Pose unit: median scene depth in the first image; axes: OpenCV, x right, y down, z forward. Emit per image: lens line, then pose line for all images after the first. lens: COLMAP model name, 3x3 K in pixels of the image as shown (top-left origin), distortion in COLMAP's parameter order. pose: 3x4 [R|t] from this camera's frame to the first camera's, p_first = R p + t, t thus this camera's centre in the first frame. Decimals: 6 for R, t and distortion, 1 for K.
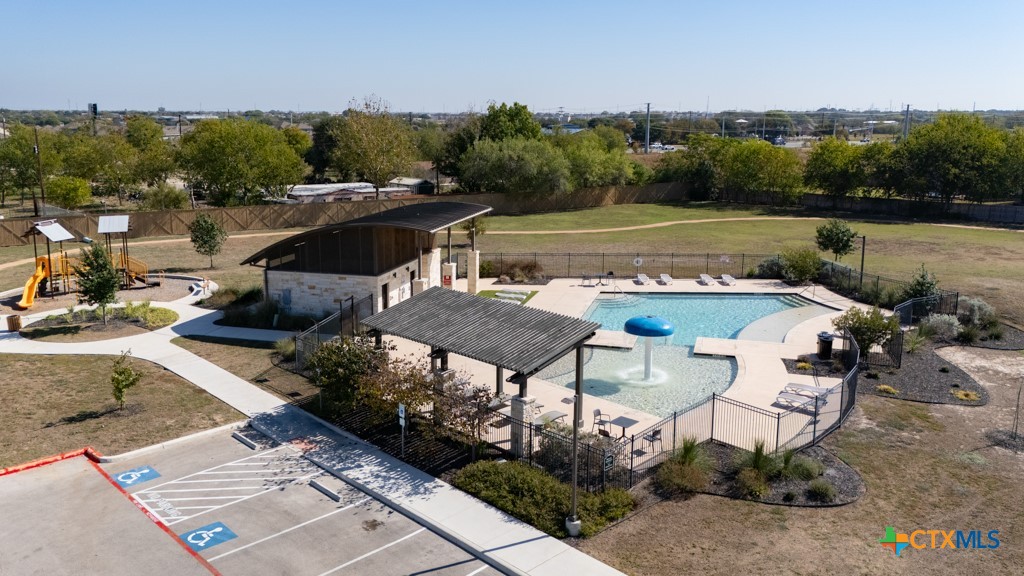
lens RADIAL K [[755.8, 0, 511.9], [0, 755.8, 288.3], [0, 0, 1]] dist [0.047604, -0.024718]
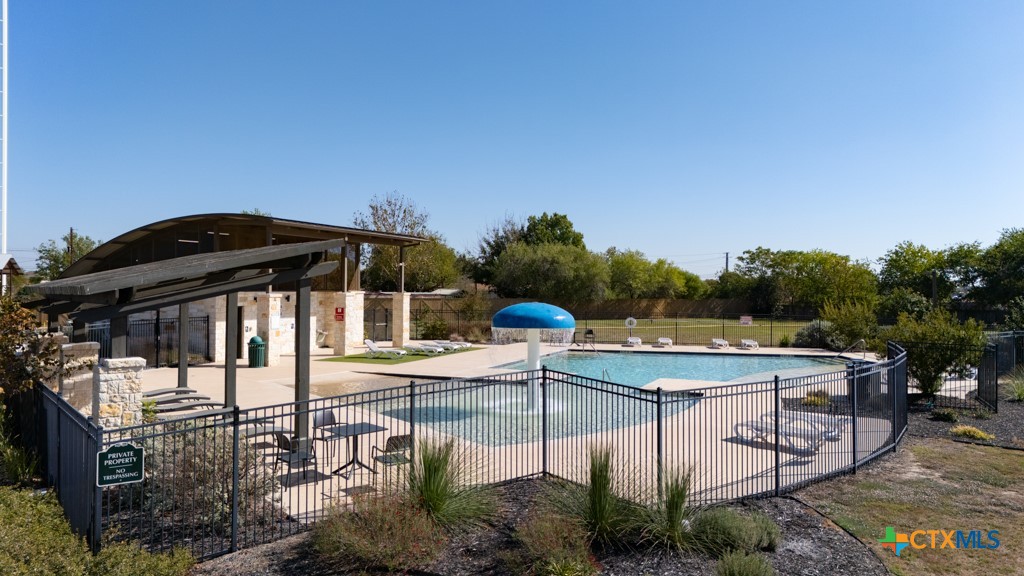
lens RADIAL K [[701.0, 0, 510.0], [0, 701.0, 288.9], [0, 0, 1]] dist [0.044407, -0.005866]
pose [[0.990274, -0.008367, -0.138879, 0.139068], [-0.020867, 0.977969, -0.207707, 0.082145], [0.137557, 0.208584, 0.968282, 0.258901]]
